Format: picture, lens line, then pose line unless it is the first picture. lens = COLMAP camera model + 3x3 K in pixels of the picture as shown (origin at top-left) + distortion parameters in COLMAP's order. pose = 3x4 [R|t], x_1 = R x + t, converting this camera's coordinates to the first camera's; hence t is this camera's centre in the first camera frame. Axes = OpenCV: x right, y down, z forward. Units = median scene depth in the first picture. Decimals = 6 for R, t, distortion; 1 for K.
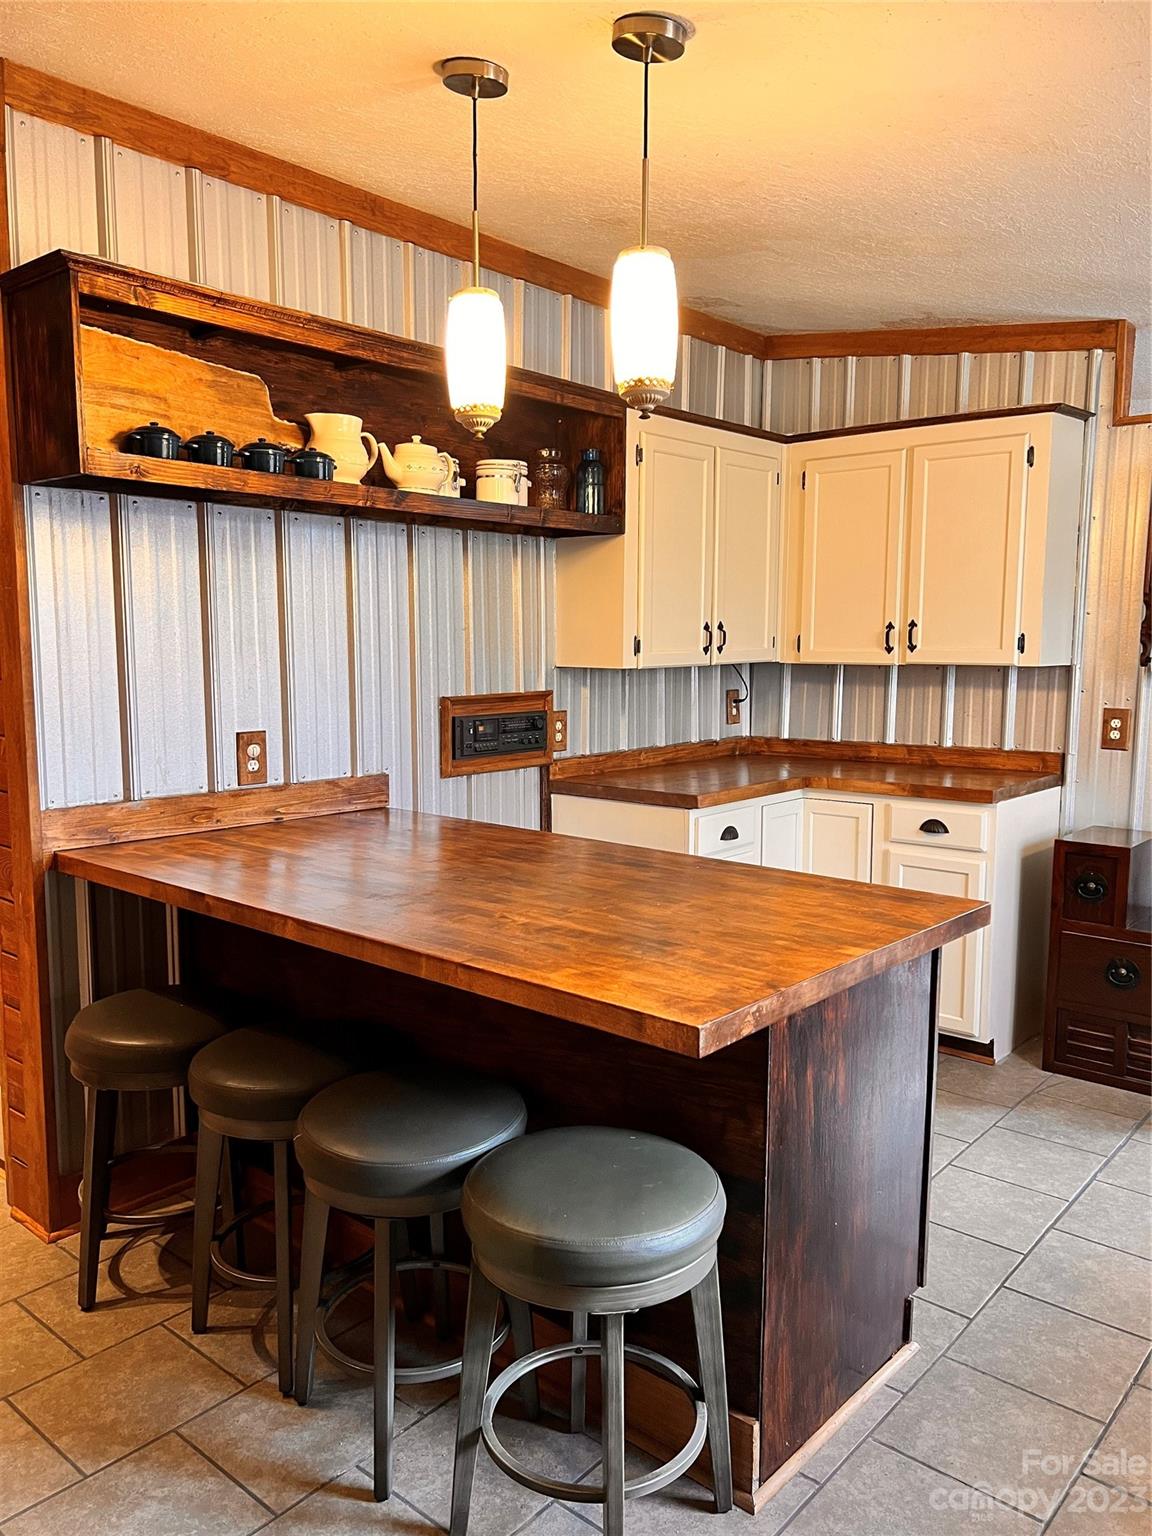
lens RADIAL K [[1151.7, 0, 579.6], [0, 1151.7, 779.9], [0, 0, 1]] dist [0.051967, -0.063970]
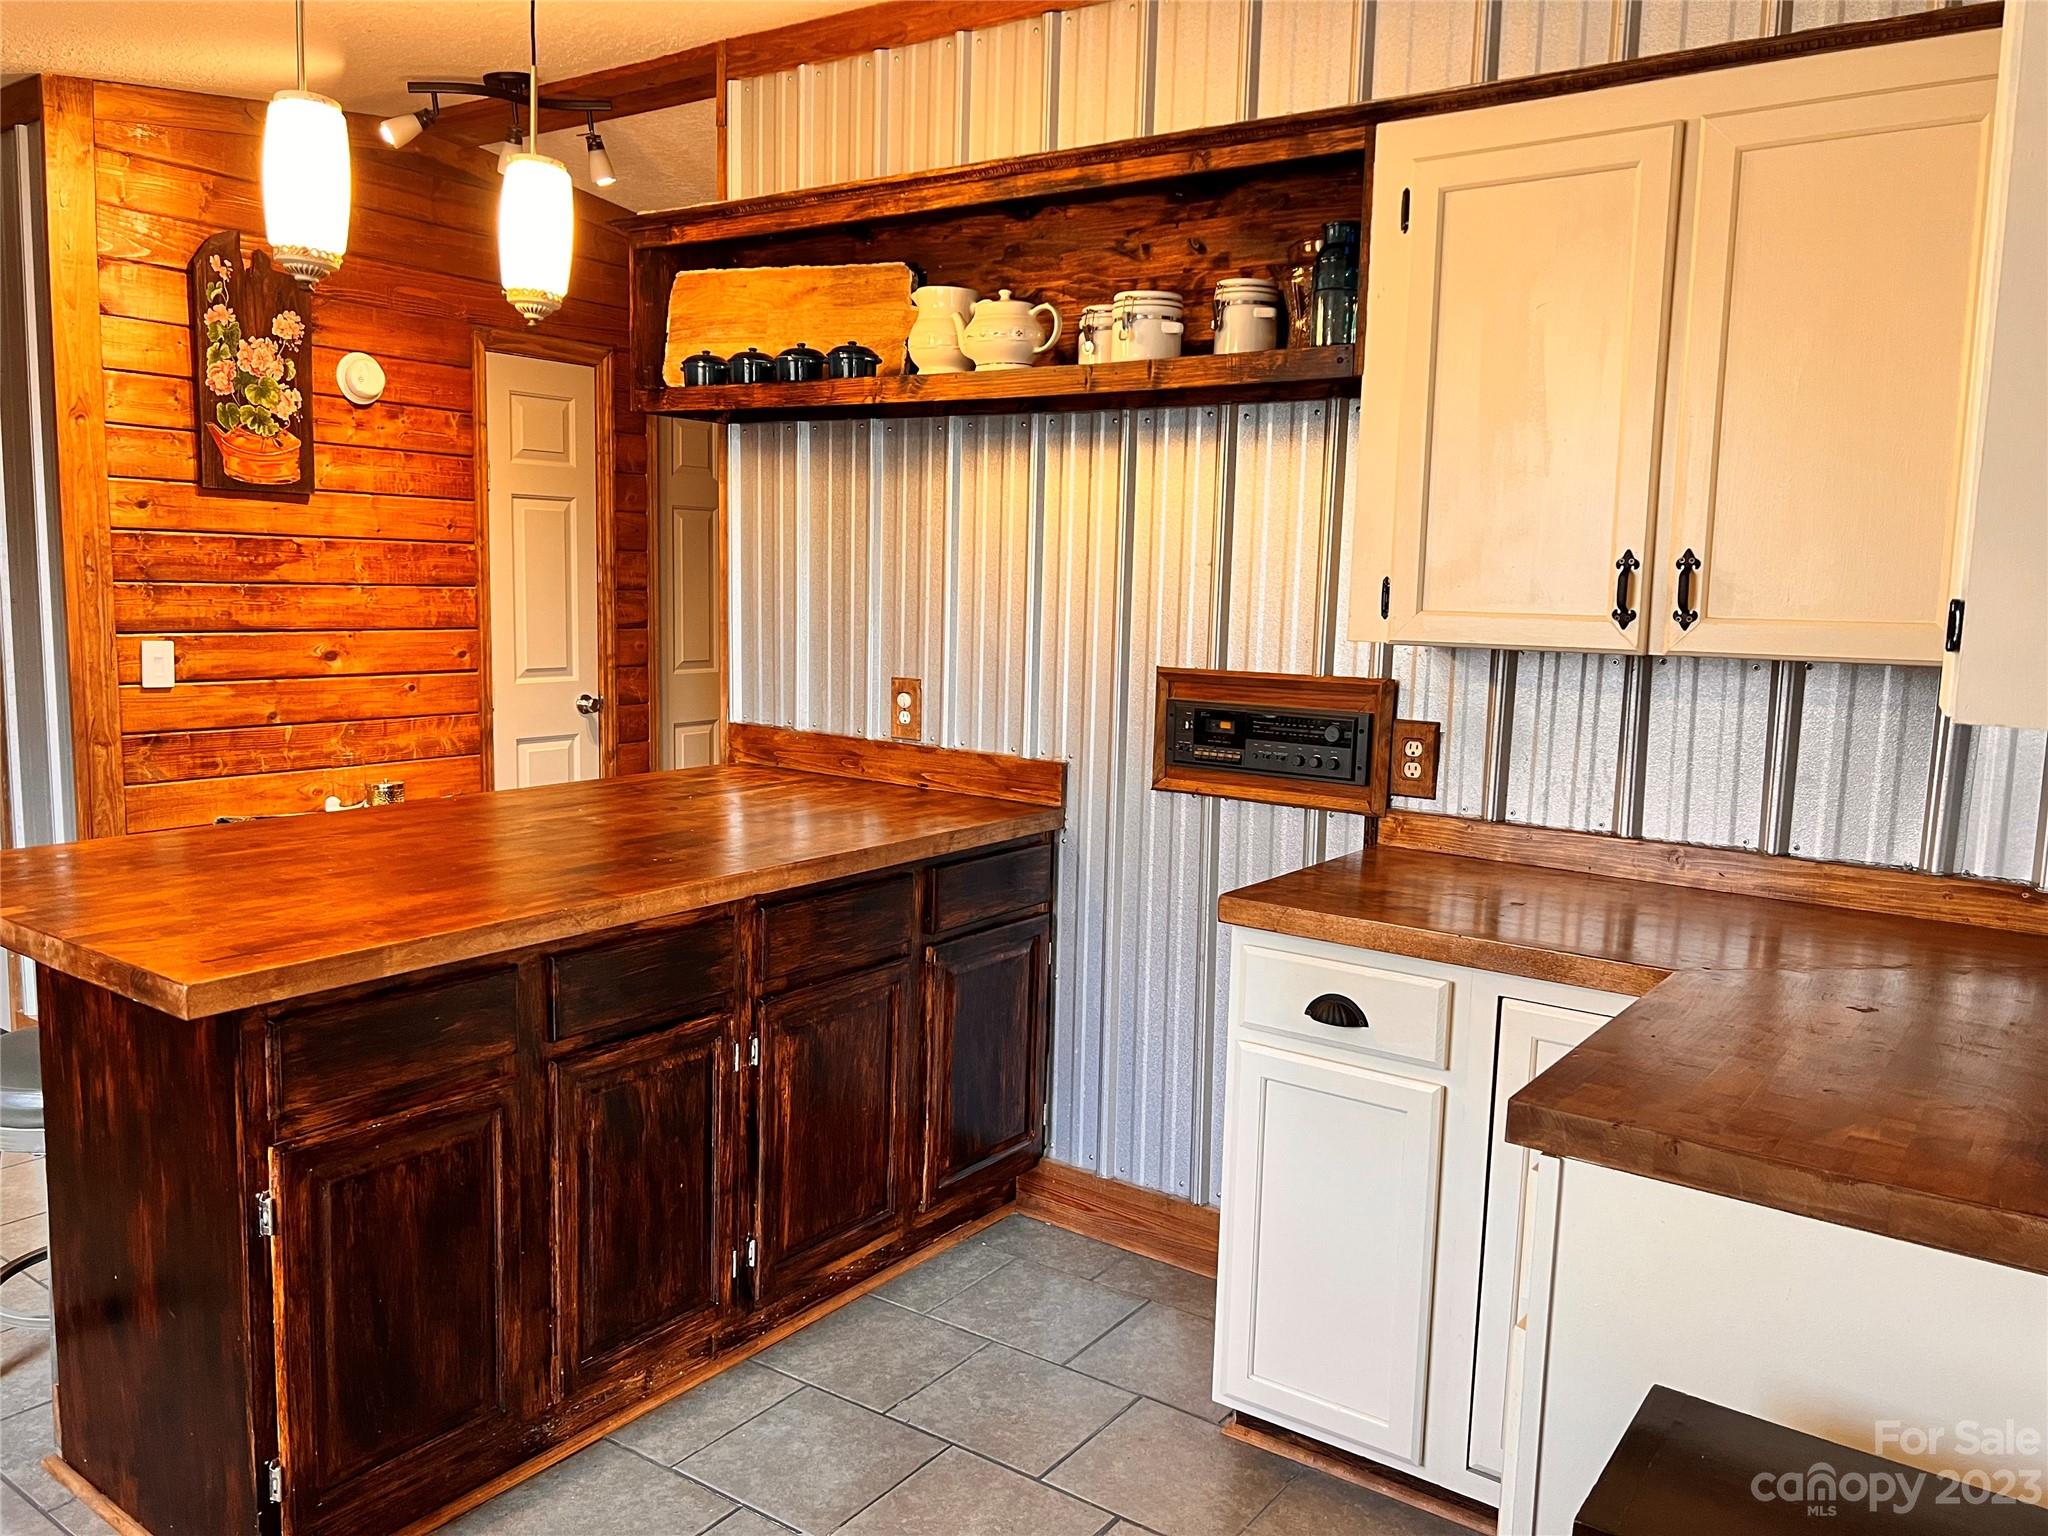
lens RADIAL K [[1535.7, 0, 1030.1], [0, 1535.7, 773.4], [0, 0, 1]] dist [0.051967, -0.063970]
pose [[0.094367, 0.130768, -0.986912, 0.824005], [-0.151282, 0.981706, 0.115613, -0.112799], [0.983976, 0.138392, 0.112423, 0.924768]]
